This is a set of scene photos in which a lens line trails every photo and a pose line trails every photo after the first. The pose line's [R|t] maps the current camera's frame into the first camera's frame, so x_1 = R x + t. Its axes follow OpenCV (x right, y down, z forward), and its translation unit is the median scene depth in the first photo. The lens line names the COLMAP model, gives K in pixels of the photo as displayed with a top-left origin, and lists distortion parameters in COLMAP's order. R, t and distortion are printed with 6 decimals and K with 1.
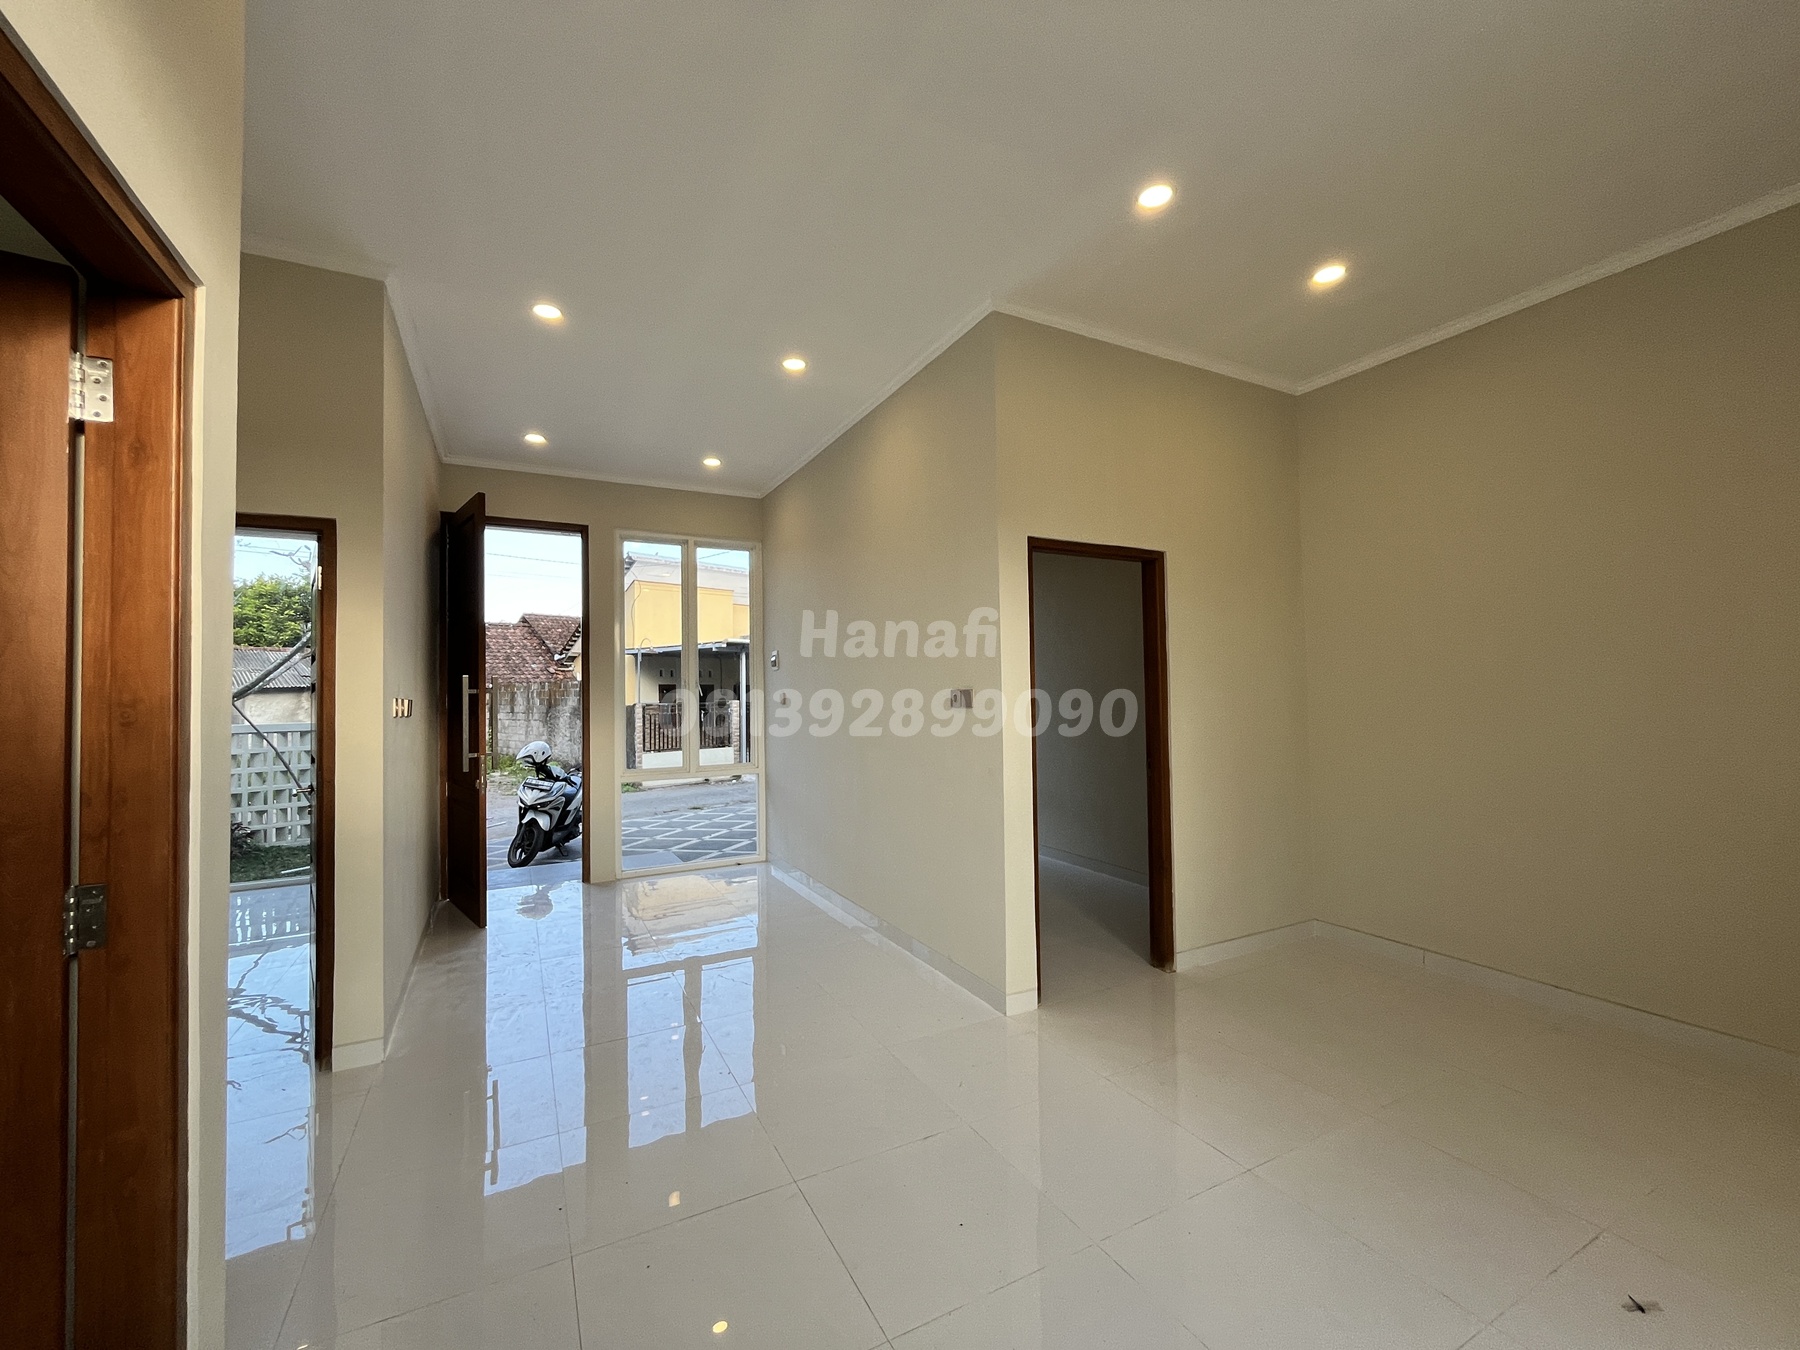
lens RADIAL K [[730.9, 0, 894.2], [0, 730.9, 679.9], [0, 0, 1]] dist [-0.000312, -0.000305]
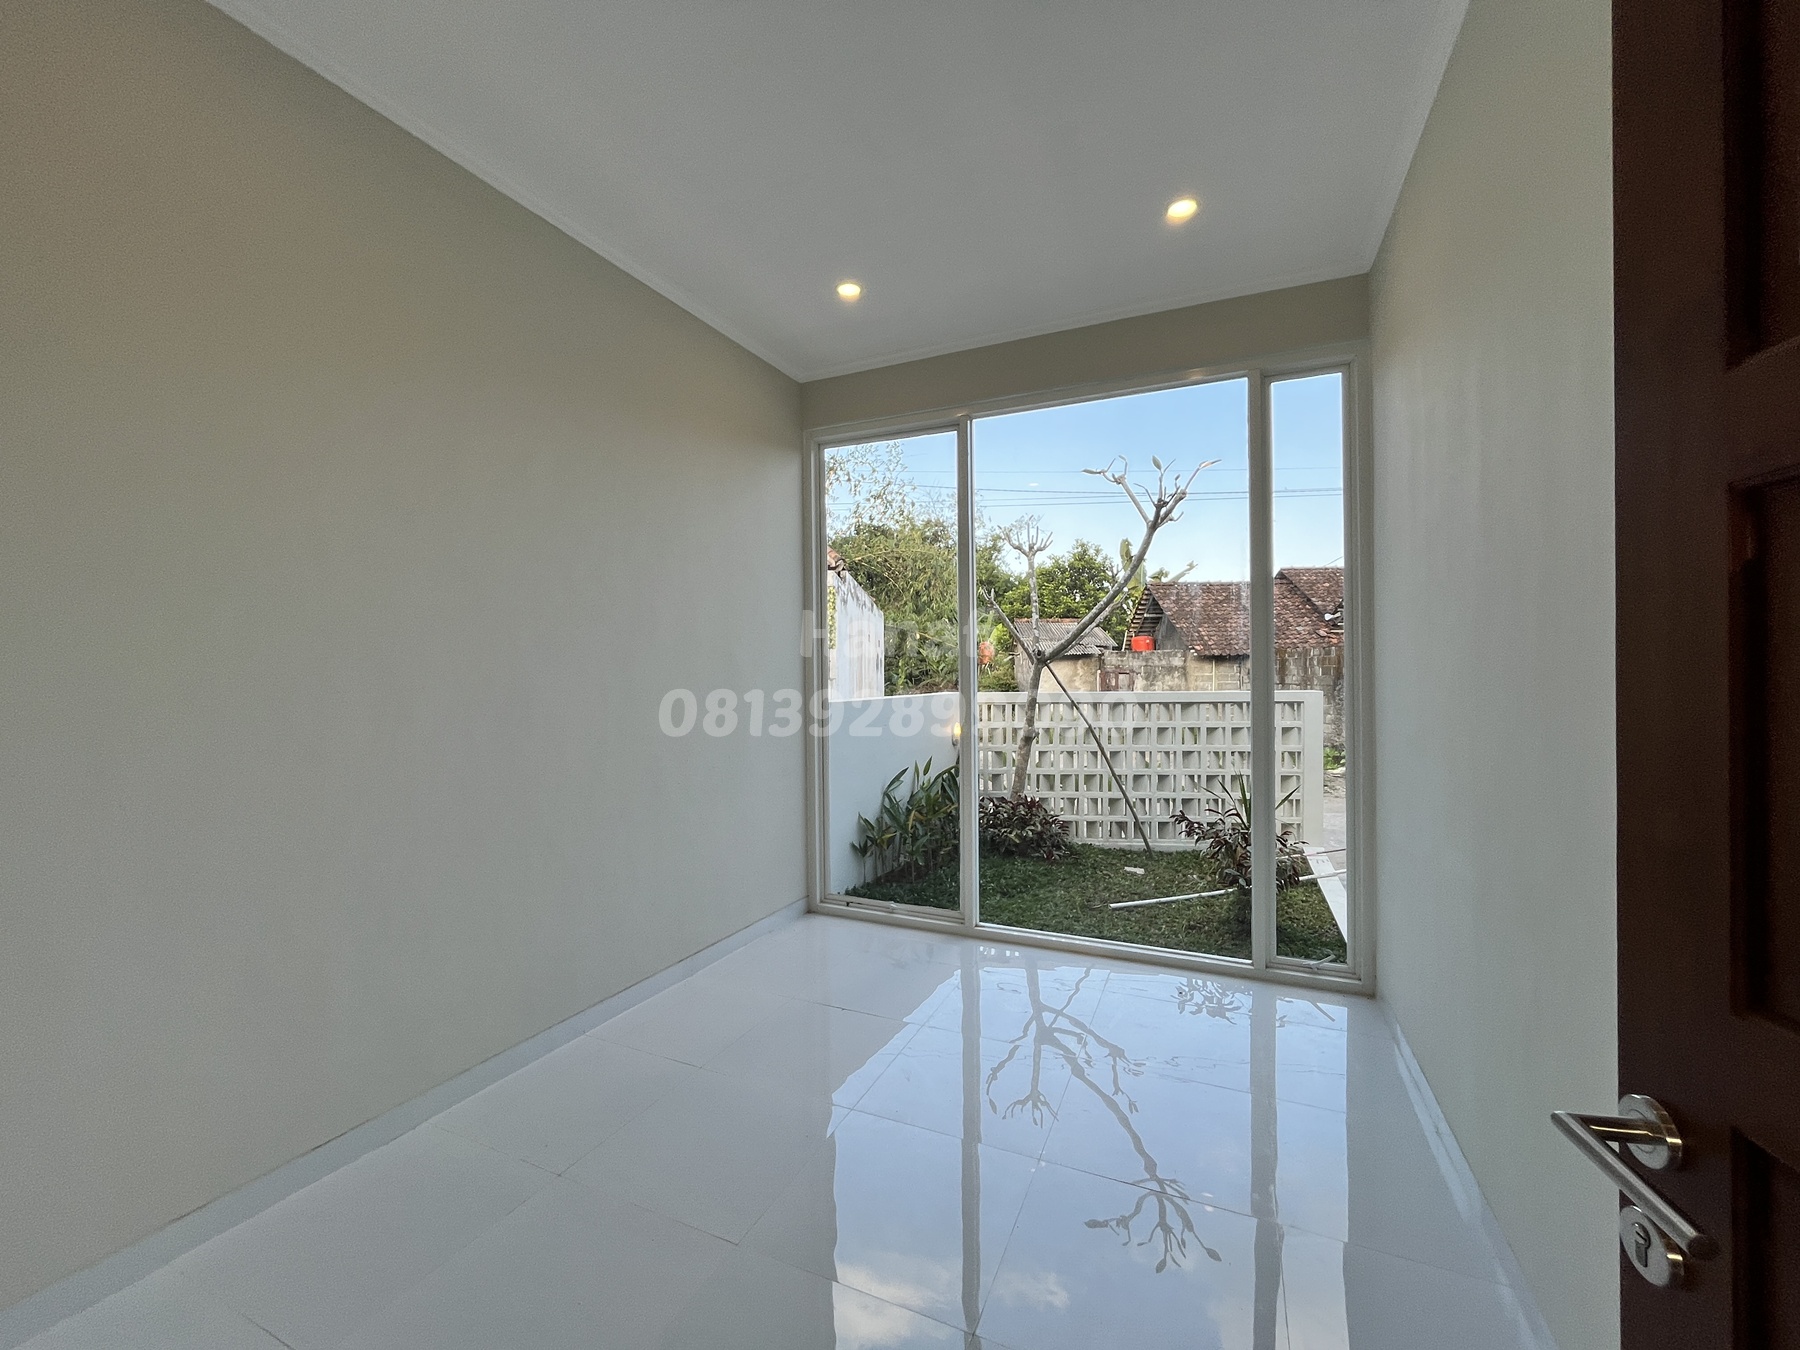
lens RADIAL K [[730.9, 0, 899.3], [0, 730.9, 672.9], [0, 0, 1]] dist [-0.000312, -0.000305]
pose [[0.625579, 0.010896, -0.780085, -0.165032], [0.011230, 0.999673, 0.022970, 0.009059], [0.780080, -0.023130, 0.625252, 0.160578]]
